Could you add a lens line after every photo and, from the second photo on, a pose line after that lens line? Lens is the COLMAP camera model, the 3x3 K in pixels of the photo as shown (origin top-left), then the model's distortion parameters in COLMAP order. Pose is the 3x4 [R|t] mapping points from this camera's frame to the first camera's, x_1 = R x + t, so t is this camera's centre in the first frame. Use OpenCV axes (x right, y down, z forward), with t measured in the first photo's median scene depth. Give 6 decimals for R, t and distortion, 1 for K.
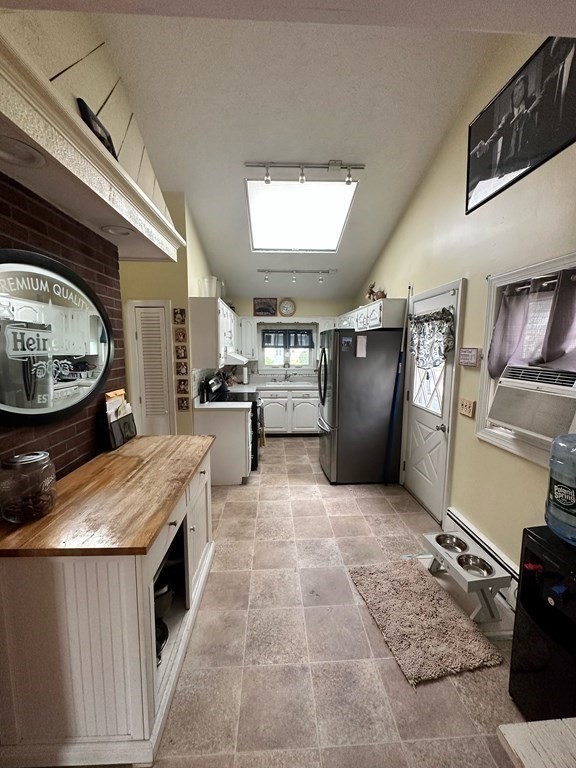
lens RADIAL K [[310.9, 0, 285.8], [0, 310.9, 384.2], [0, 0, 1]] dist [-0.002022, 0.000177]
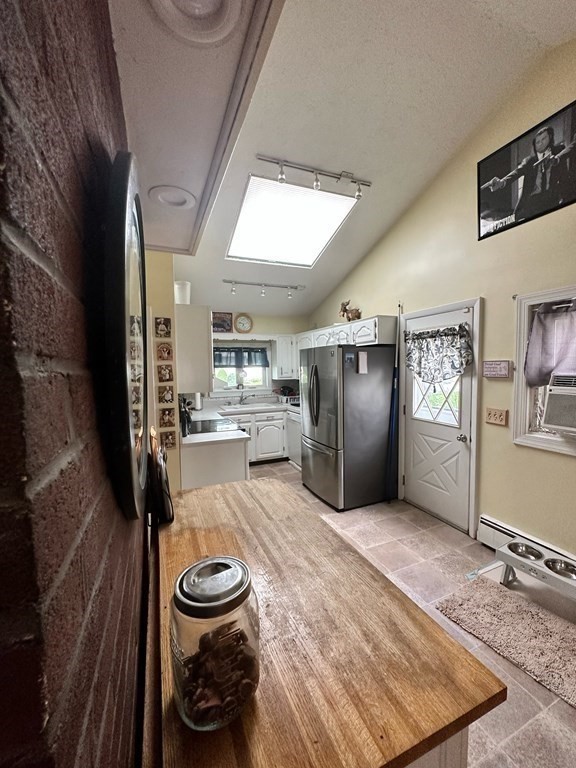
lens RADIAL K [[310.9, 0, 287.0], [0, 310.9, 383.6], [0, 0, 1]] dist [-0.002022, 0.000177]
pose [[0.937121, -0.037358, 0.346998, -0.382979], [0.061004, 0.996482, -0.057469, -0.016402], [-0.343631, 0.075023, 0.936103, 0.203624]]
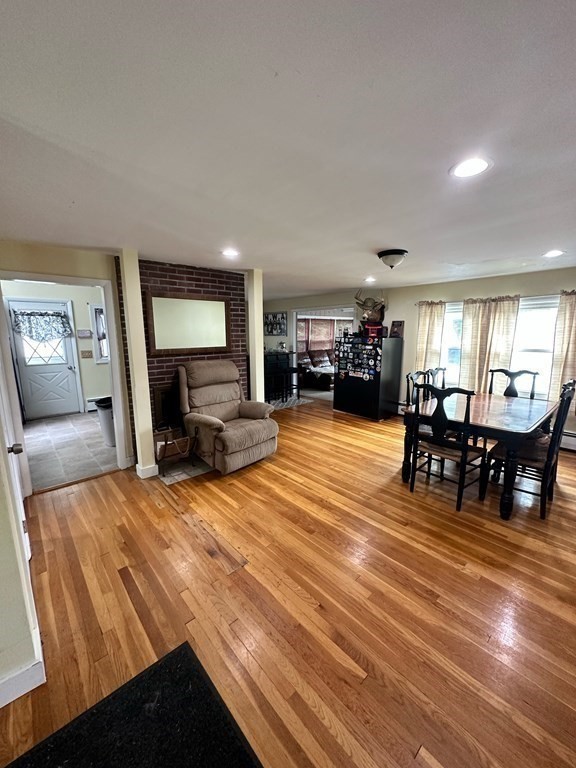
lens RADIAL K [[310.9, 0, 286.9], [0, 310.9, 385.6], [0, 0, 1]] dist [-0.002022, 0.000177]
pose [[-0.630356, -0.137555, 0.764022, -1.986733], [0.092871, 0.963746, 0.250137, -0.130759], [-0.770731, 0.228631, -0.594728, 1.094818]]
